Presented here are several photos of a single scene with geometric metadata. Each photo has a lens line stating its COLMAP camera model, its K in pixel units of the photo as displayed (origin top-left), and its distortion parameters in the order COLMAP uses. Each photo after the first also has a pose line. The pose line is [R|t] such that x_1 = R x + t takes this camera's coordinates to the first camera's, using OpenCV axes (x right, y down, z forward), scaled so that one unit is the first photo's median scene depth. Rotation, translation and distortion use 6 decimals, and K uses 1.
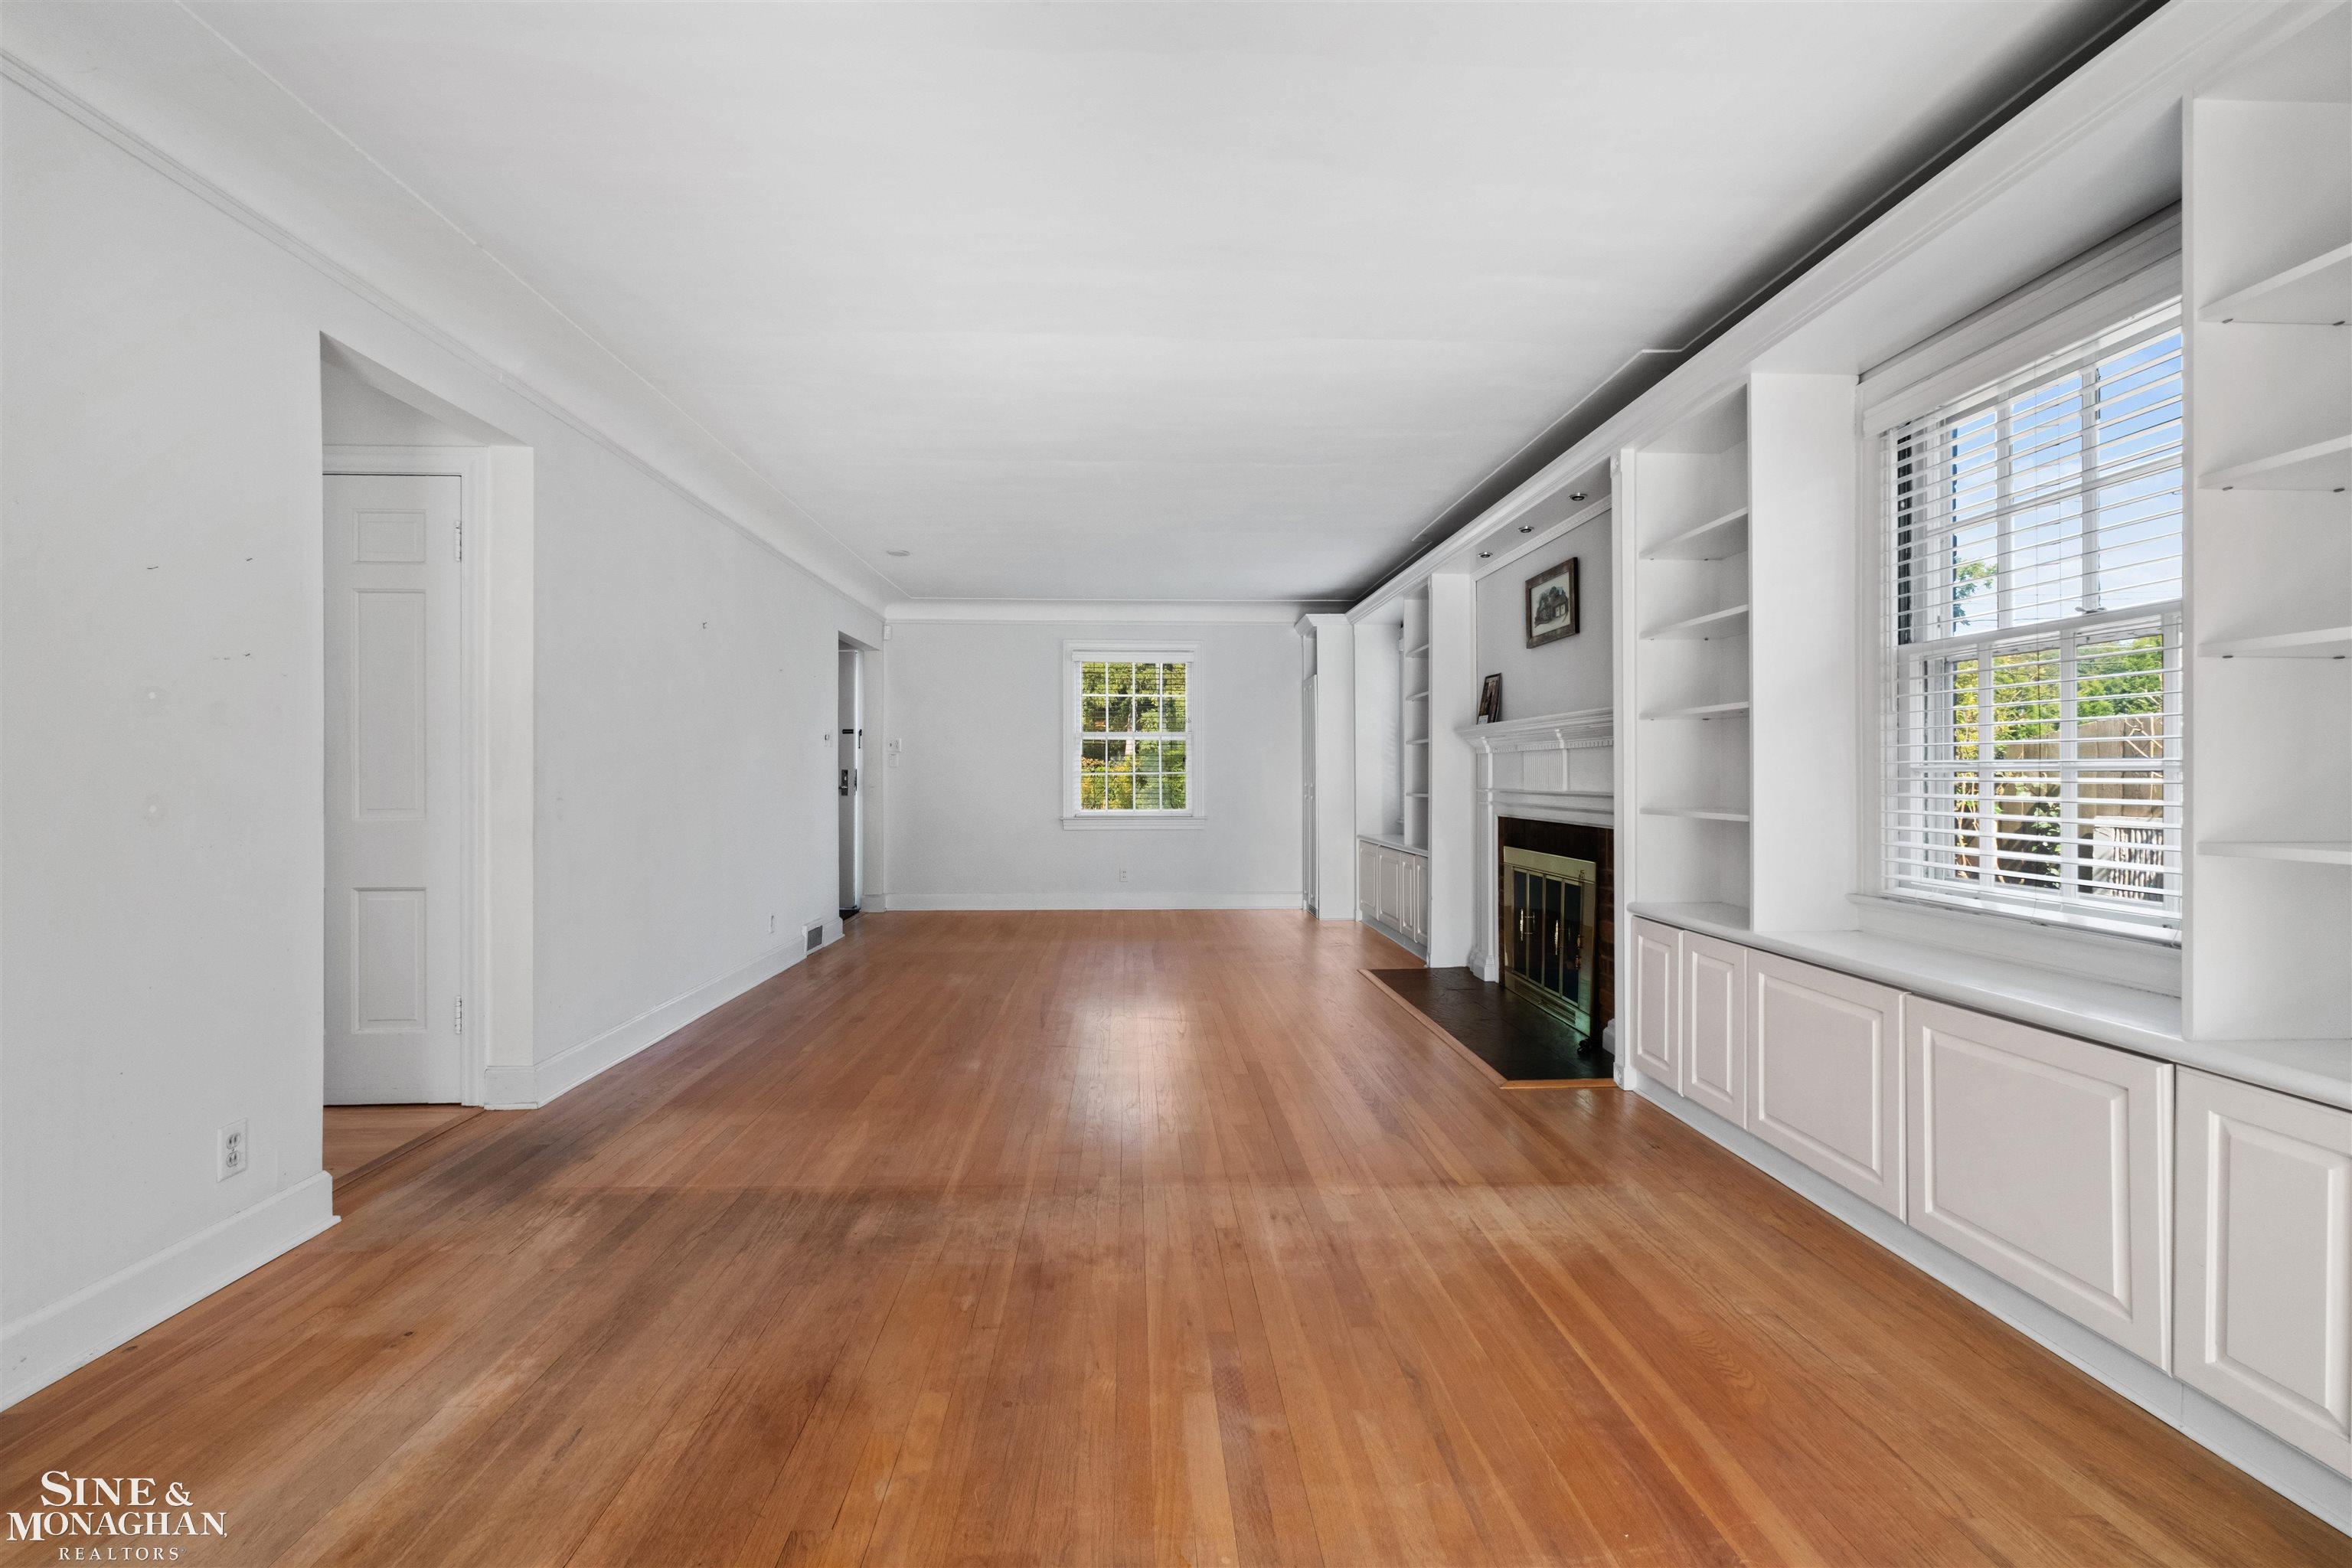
lens RADIAL K [[981.9, 0, 1176.0], [0, 981.9, 784.0], [0, 0, 1]] dist [-0.000613, 0.000070]
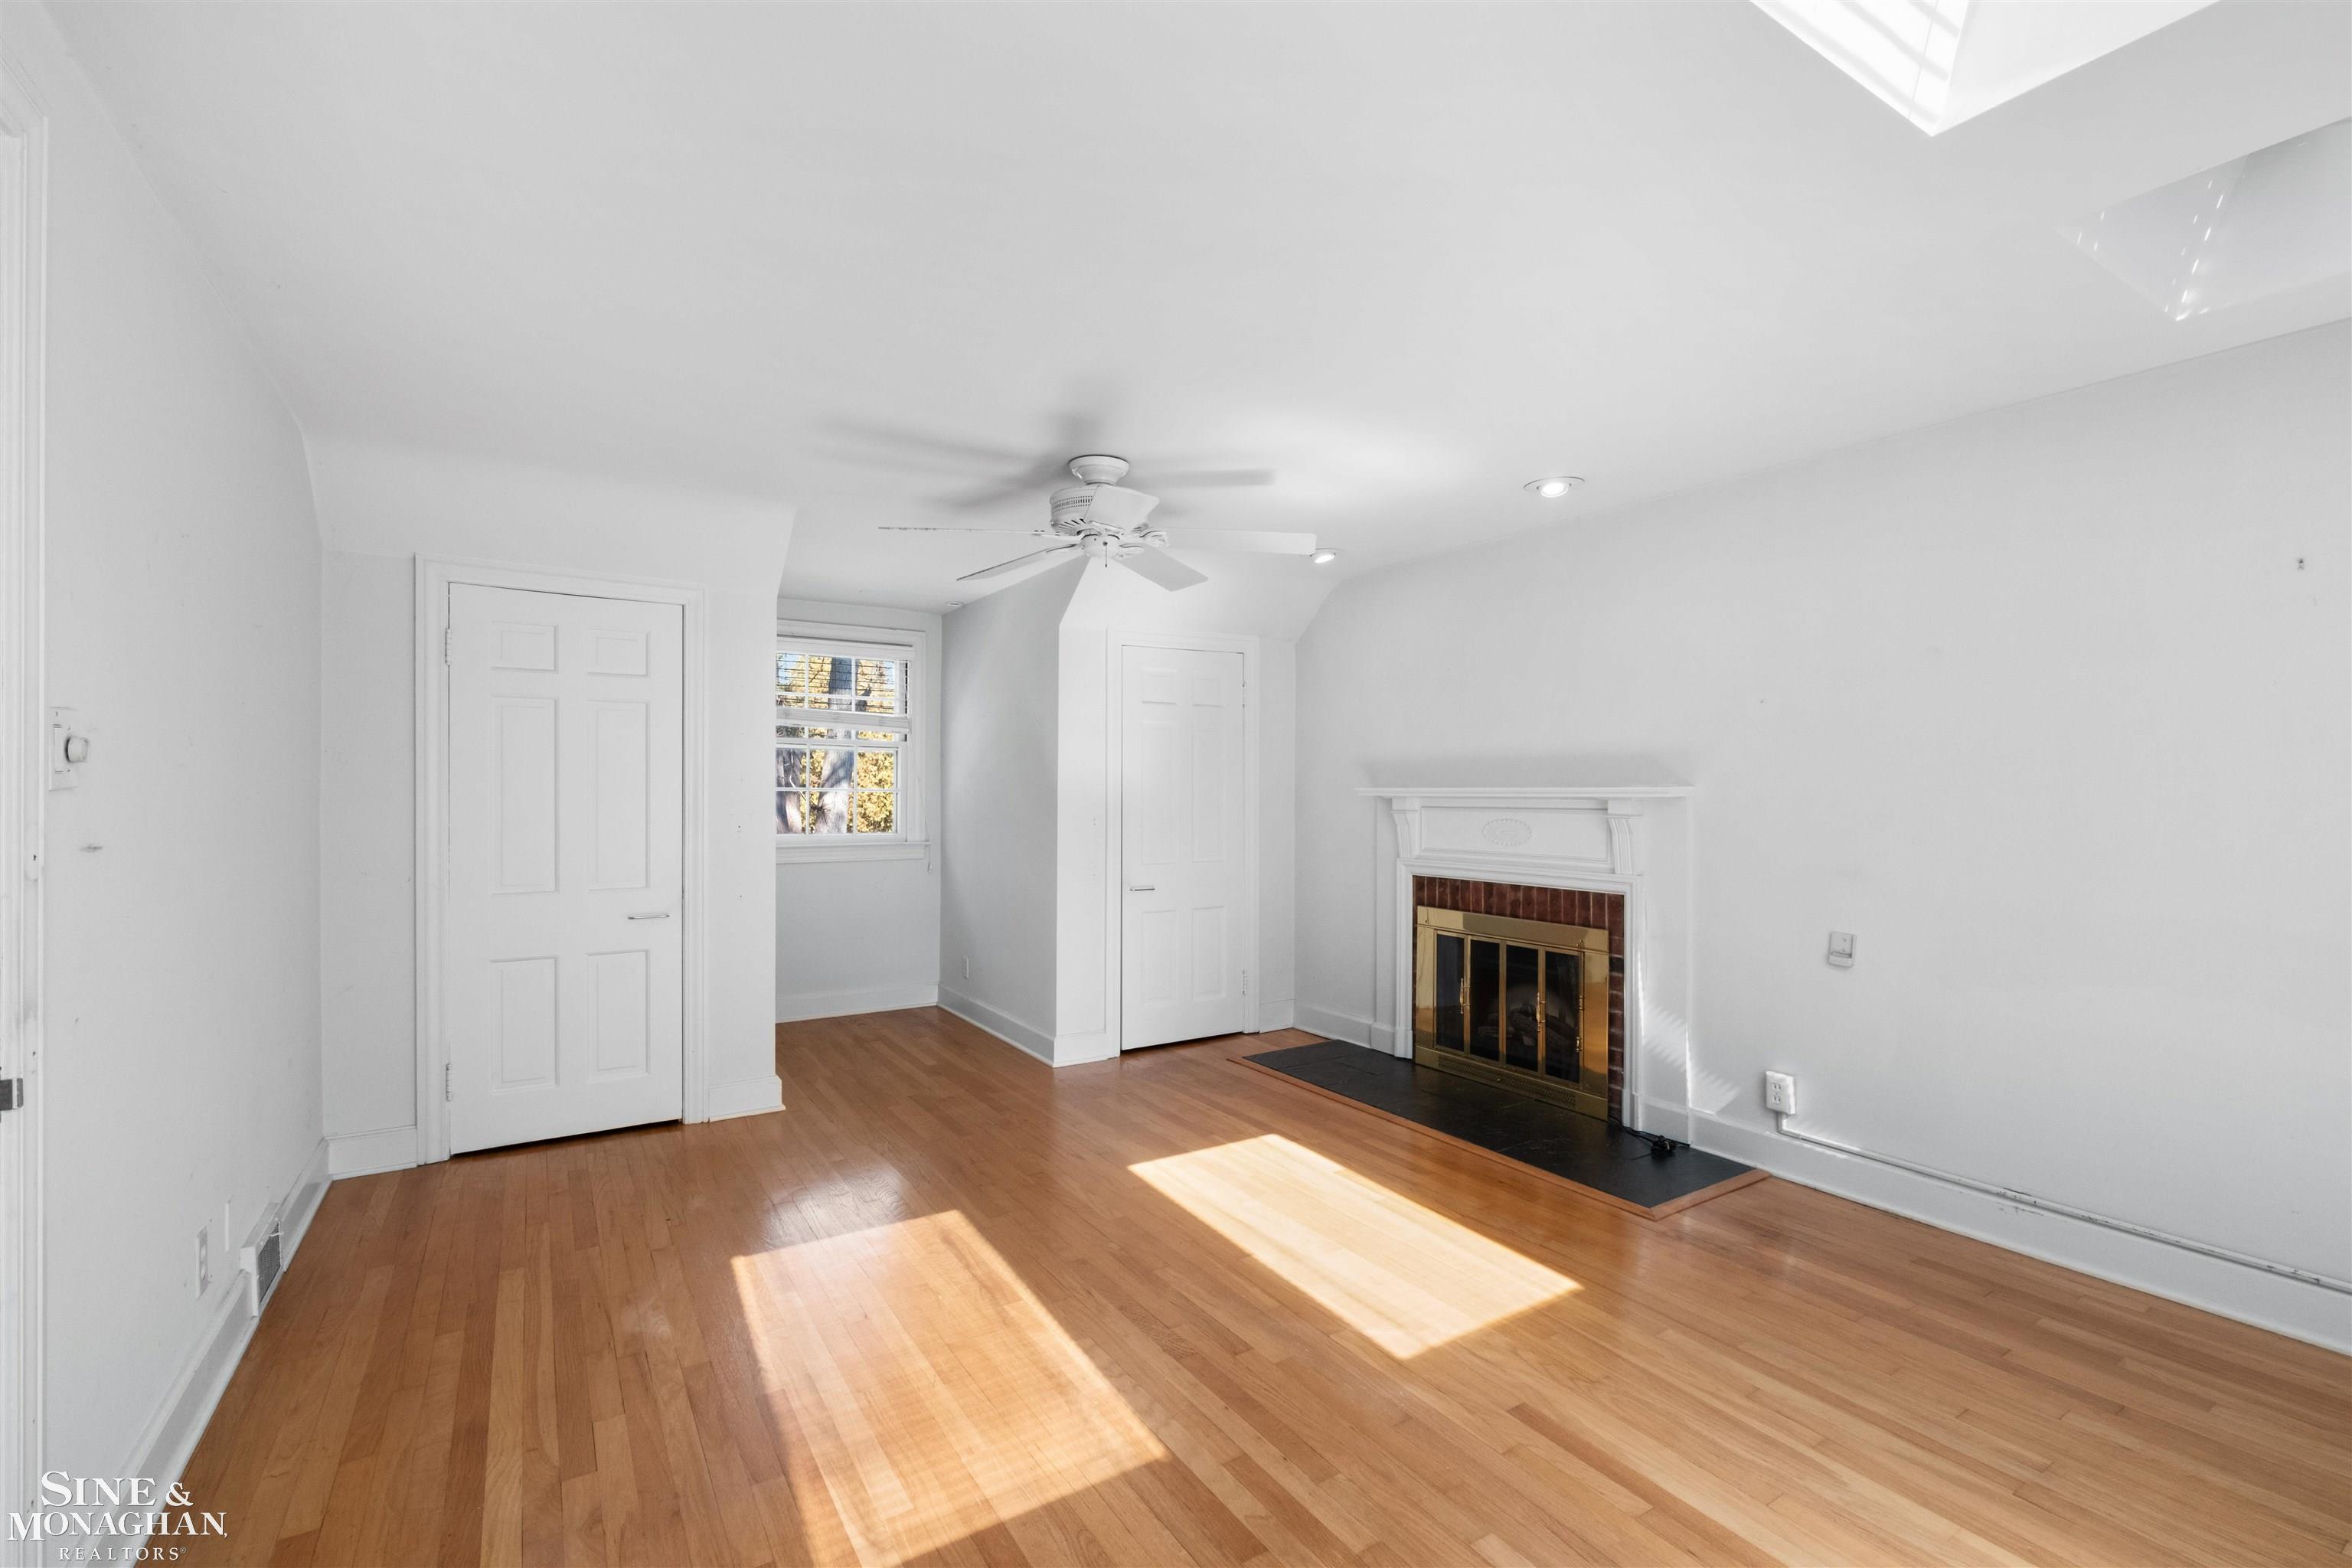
lens RADIAL K [[1006.7, 0, 1166.3], [0, 1006.7, 792.5], [0, 0, 1]] dist [-0.003896, 0.000340]
pose [[0.871670, 0.005636, 0.490061, -0.407295], [0.000713, 0.999918, -0.012770, -0.037699], [-0.490093, 0.011480, 0.871595, 0.386270]]
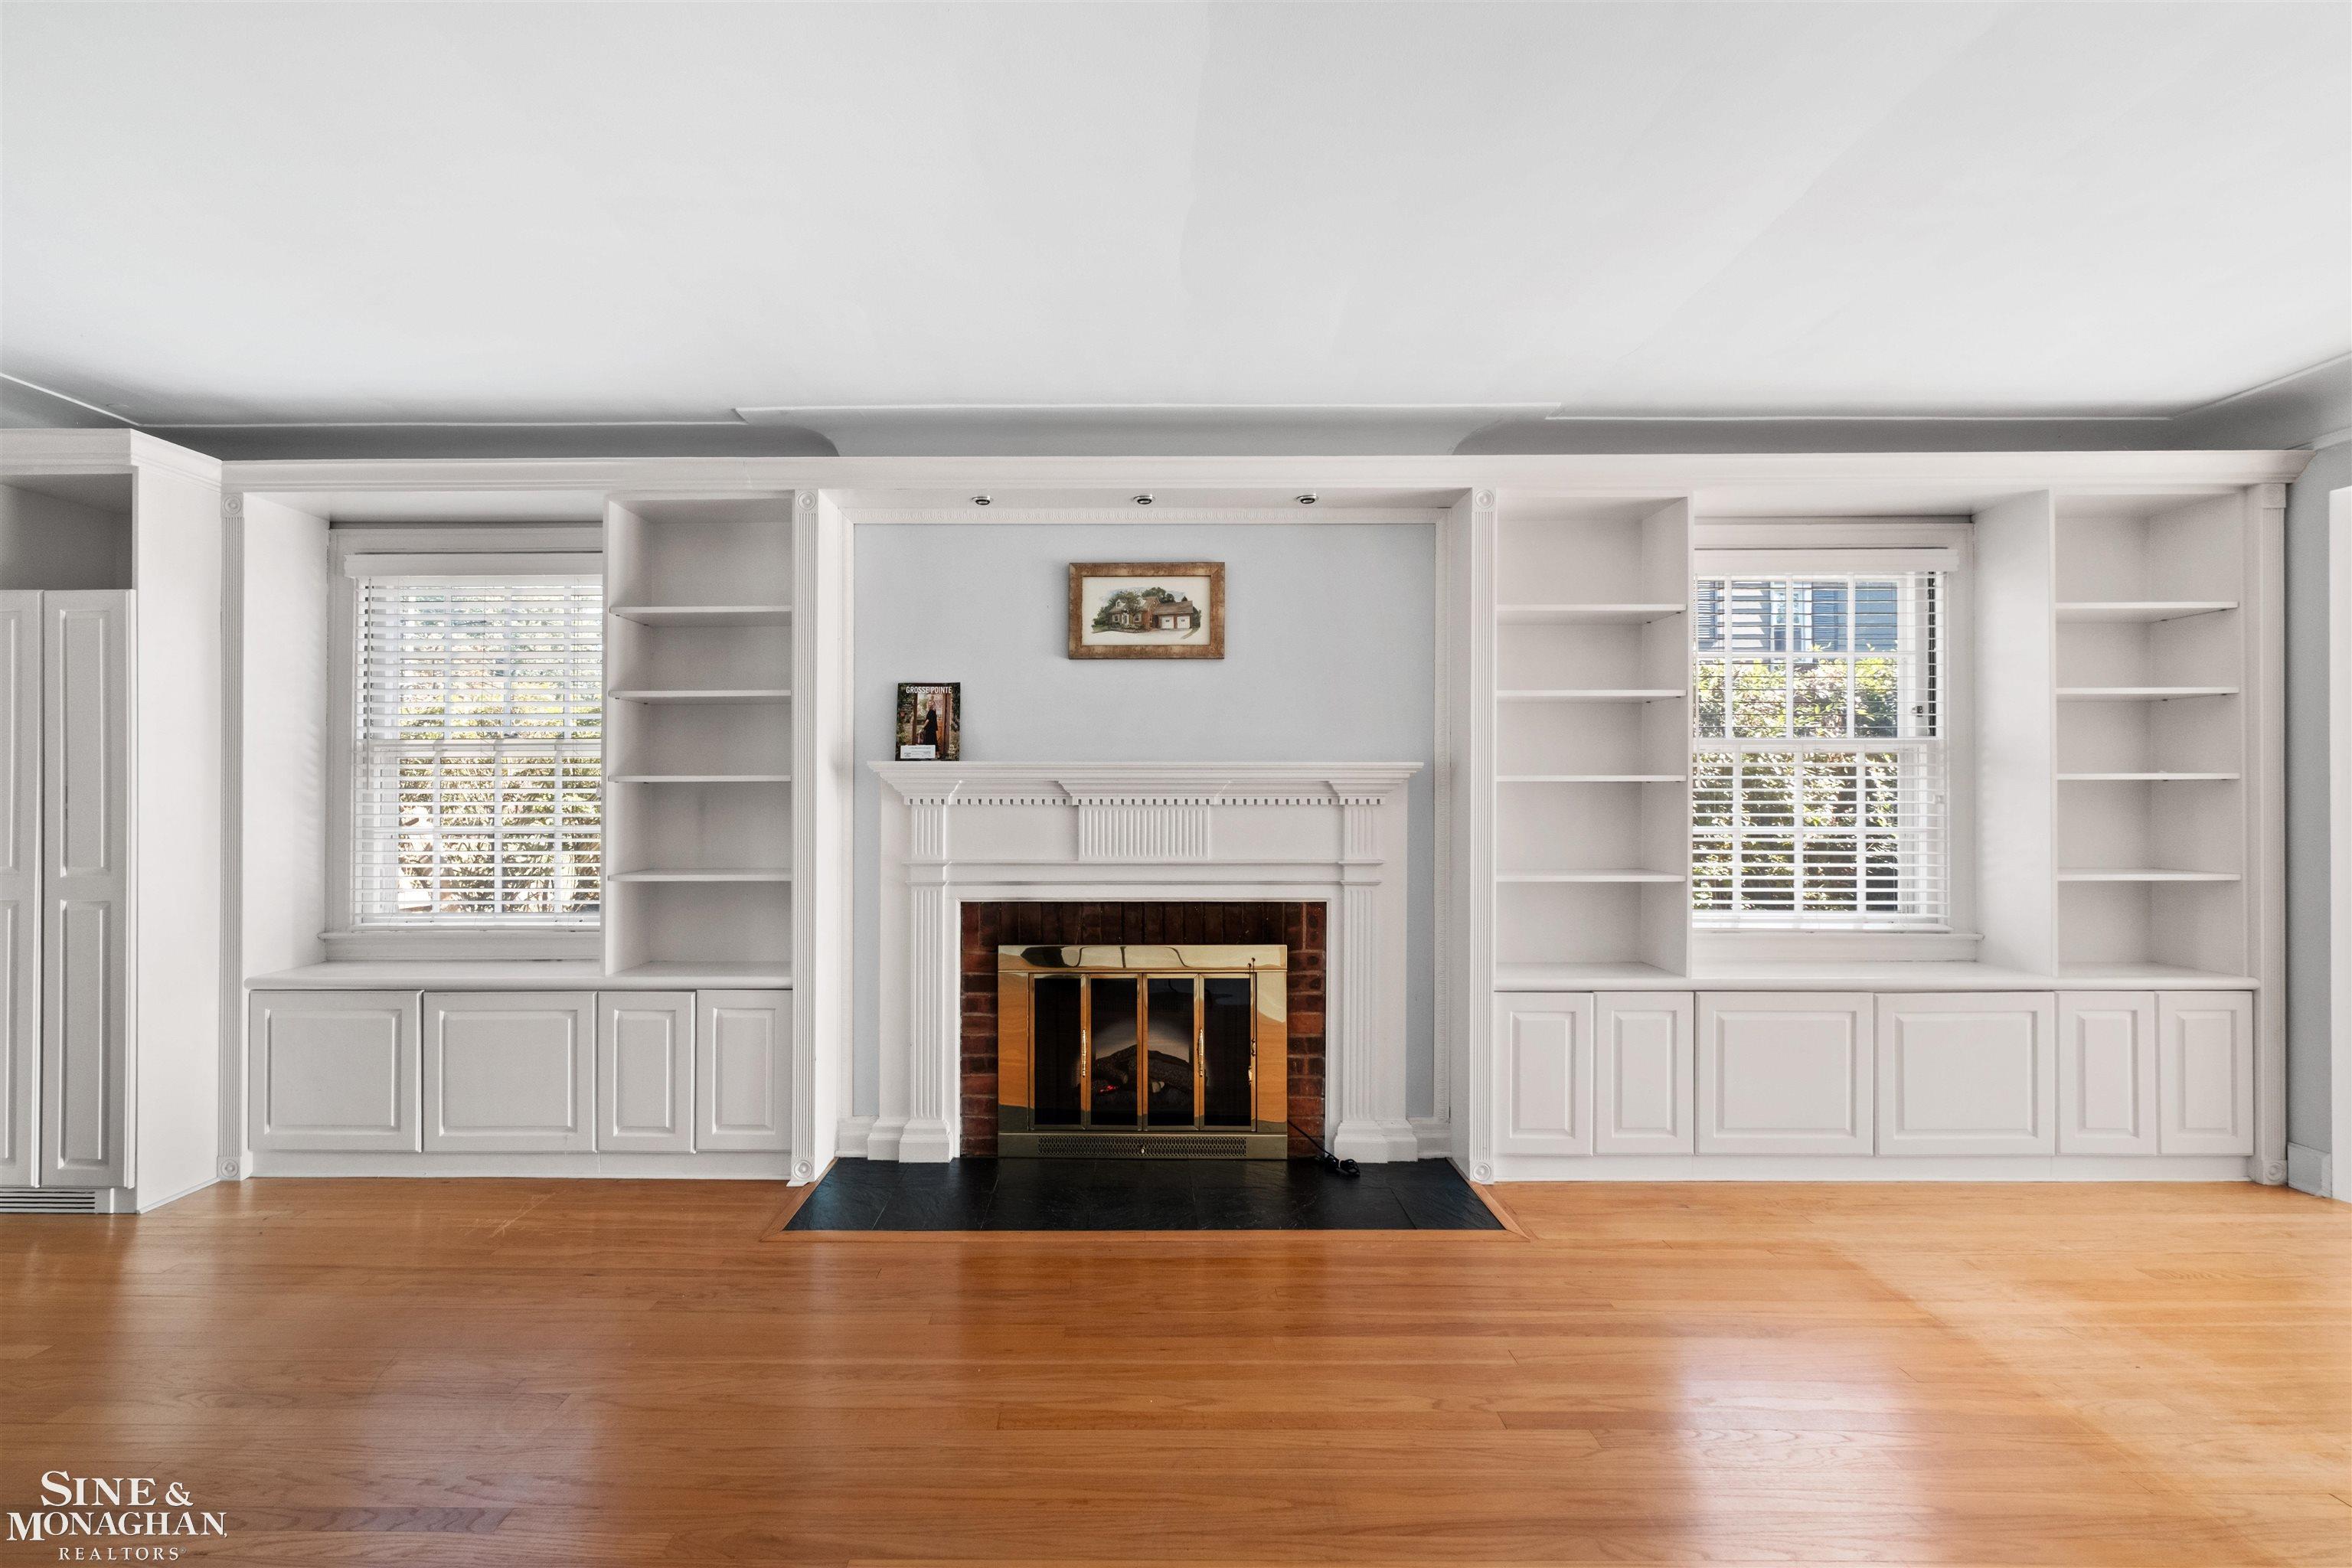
lens RADIAL K [[1006.7, 0, 1166.3], [0, 1006.7, 792.5], [0, 0, 1]] dist [-0.003896, 0.000340]
pose [[0.061201, 0.006360, 0.998105, -0.433536], [0.008832, 0.999937, -0.006913, -0.043530], [-0.998086, 0.009239, 0.061141, 1.068872]]
